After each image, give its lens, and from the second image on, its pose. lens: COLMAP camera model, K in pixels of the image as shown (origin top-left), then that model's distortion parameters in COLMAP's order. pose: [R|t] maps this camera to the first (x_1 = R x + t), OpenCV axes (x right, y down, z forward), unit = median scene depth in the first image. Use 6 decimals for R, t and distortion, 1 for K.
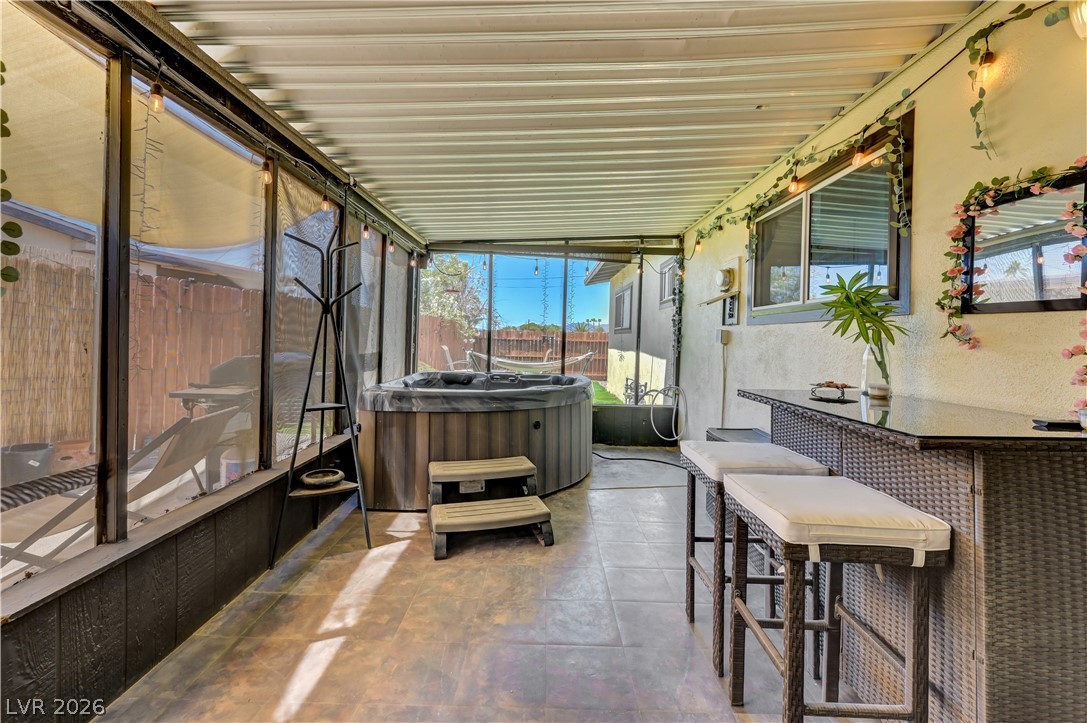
lens RADIAL K [[446.3, 0, 545.1], [0, 446.3, 342.5], [0, 0, 1]] dist [0.000370, 0.000089]
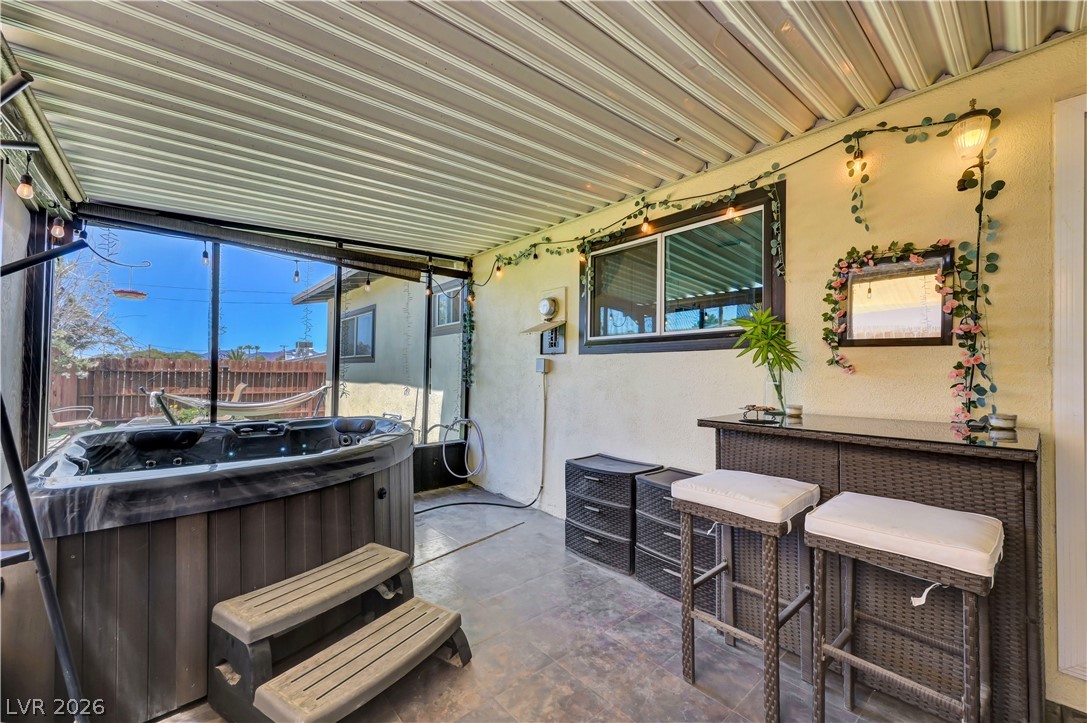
lens RADIAL K [[429.7, 0, 548.7], [0, 429.7, 371.1], [0, 0, 1]] dist [-0.000100, 0.000078]
pose [[0.748560, -0.017252, 0.662842, -0.268667], [0.017268, 0.999830, 0.006522, -0.007852], [-0.662842, 0.006563, 0.748731, 0.316708]]
